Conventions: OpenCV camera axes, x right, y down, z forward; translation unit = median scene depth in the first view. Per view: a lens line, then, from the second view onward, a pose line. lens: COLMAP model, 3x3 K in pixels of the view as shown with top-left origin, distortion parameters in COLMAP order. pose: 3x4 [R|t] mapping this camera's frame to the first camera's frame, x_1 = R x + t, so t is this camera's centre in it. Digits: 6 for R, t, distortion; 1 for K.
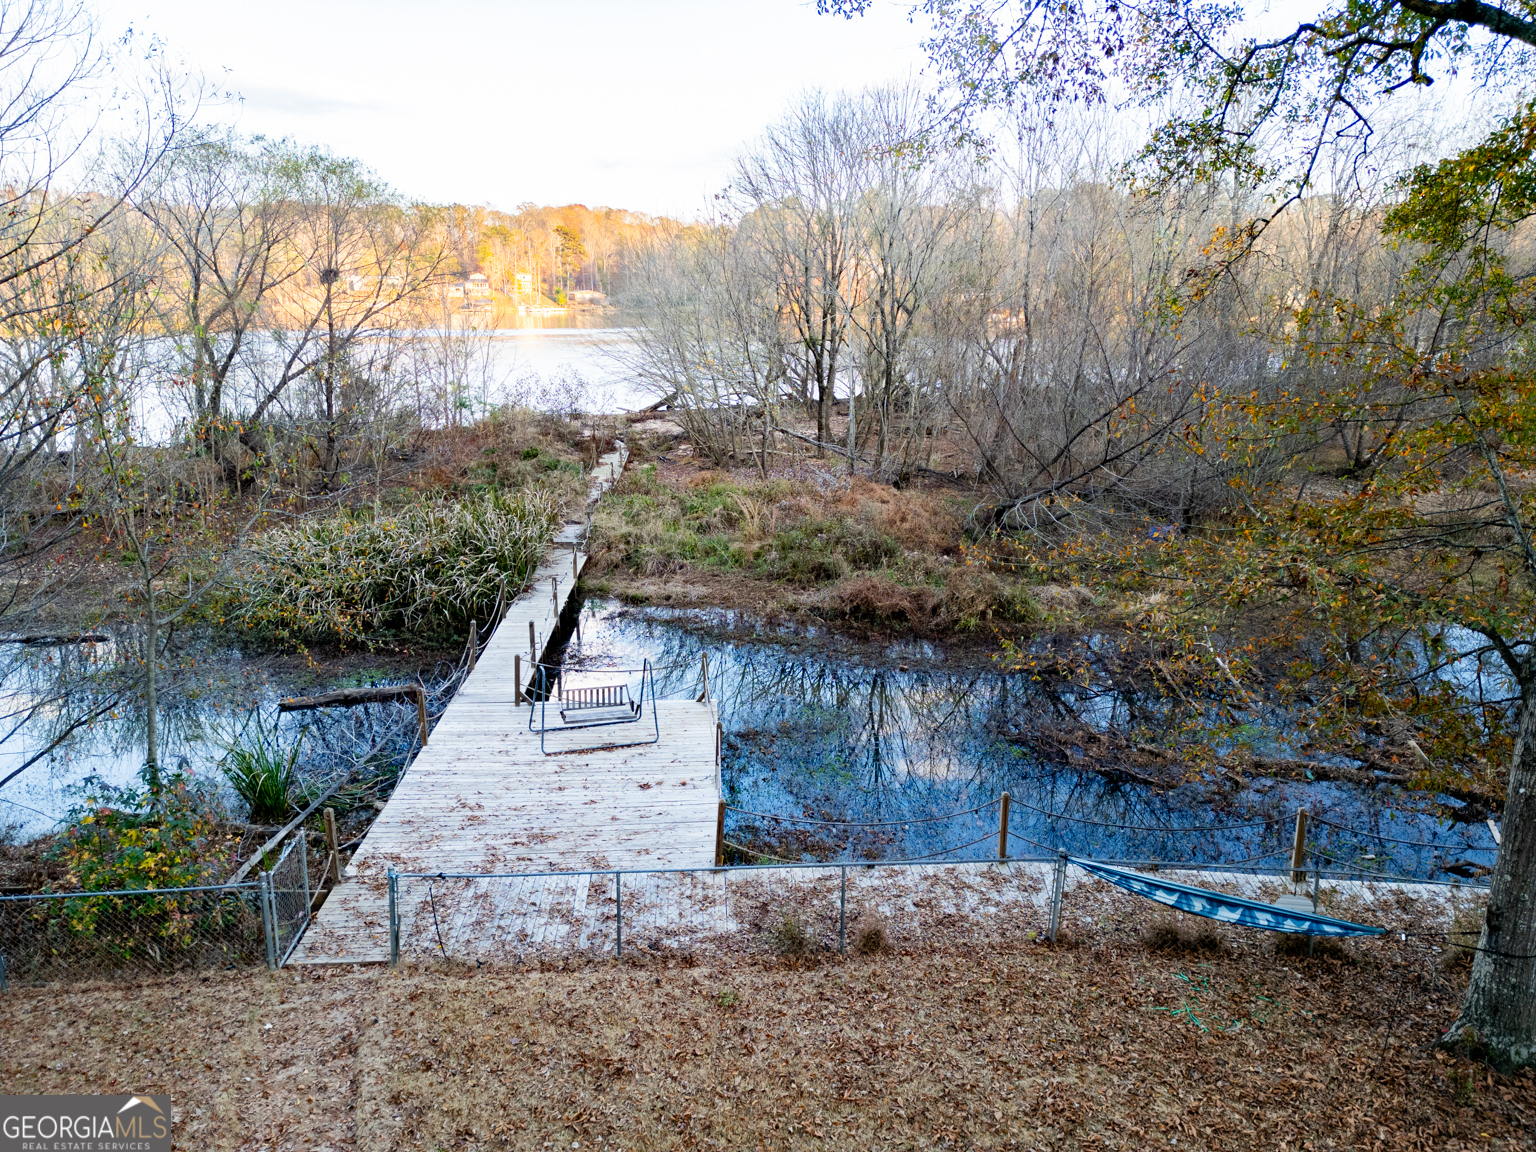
lens RADIAL K [[1080.5, 0, 769.0], [0, 1080.5, 569.0], [0, 0, 1]] dist [0.094664, -0.127687]
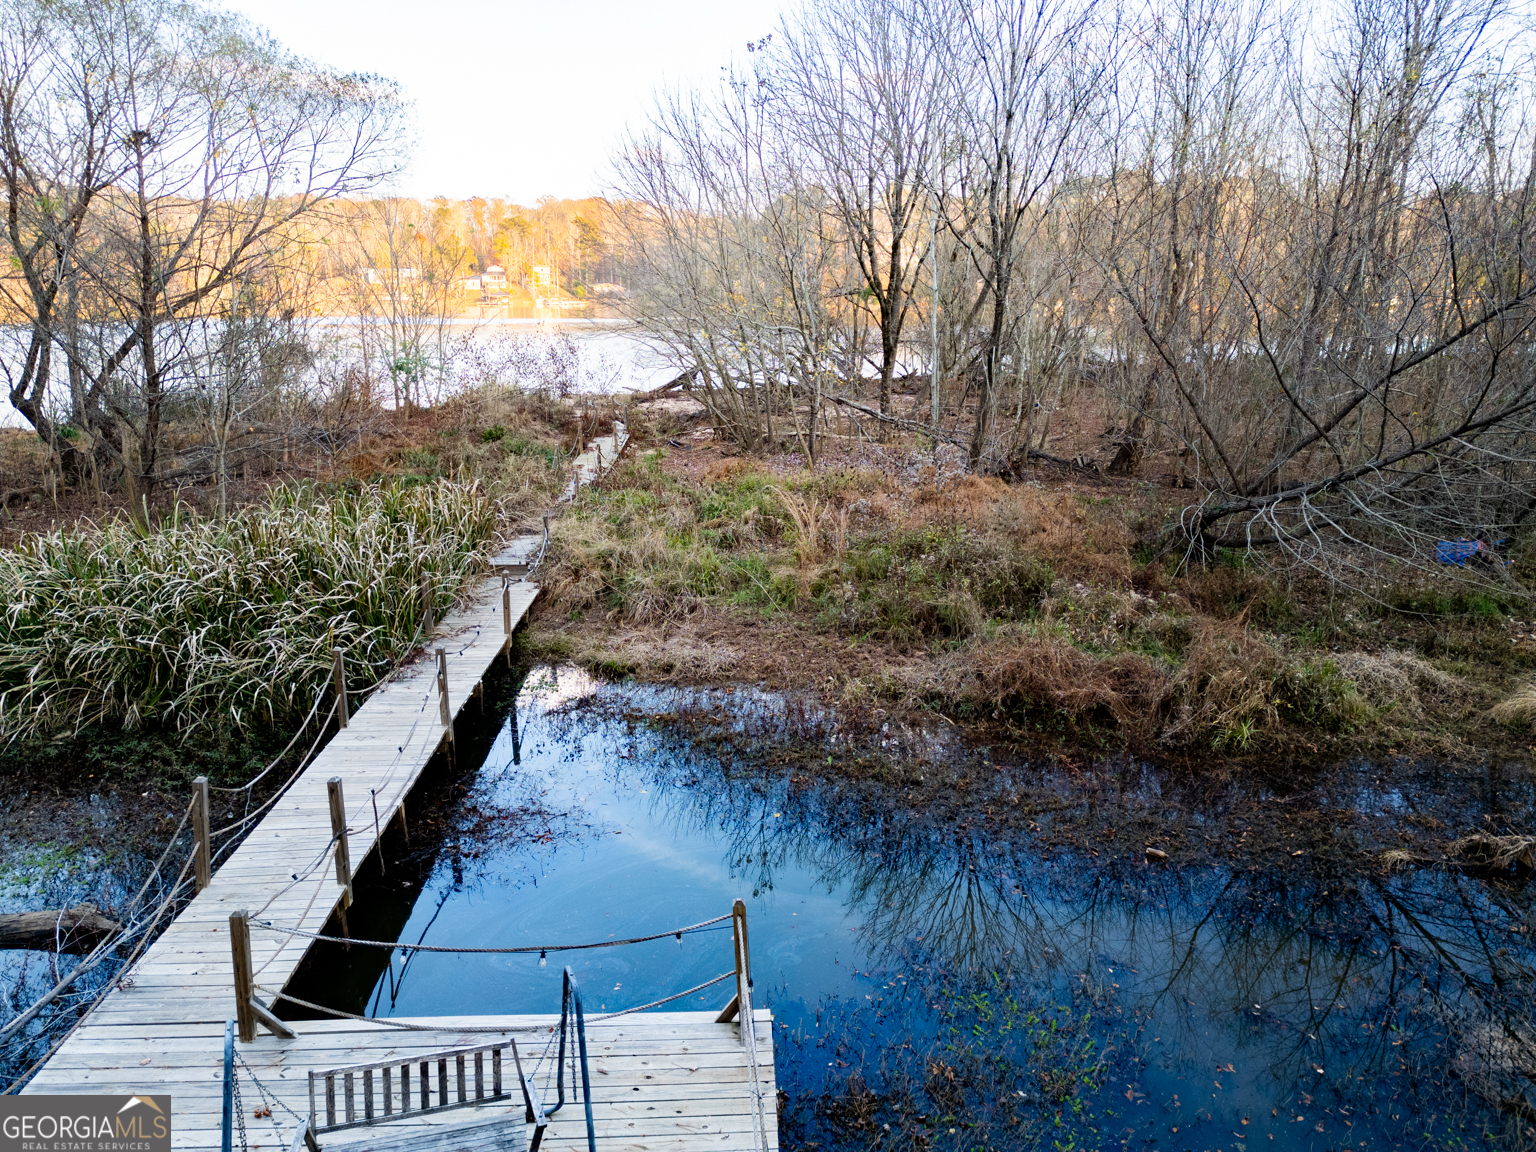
lens RADIAL K [[1080.5, 0, 769.0], [0, 1080.5, 569.0], [0, 0, 1]] dist [0.094664, -0.127687]
pose [[0.999814, 0.003701, -0.018923, -0.025472], [-0.003673, 0.999992, 0.001524, -0.023600], [0.018928, -0.001454, 0.999820, 0.371663]]
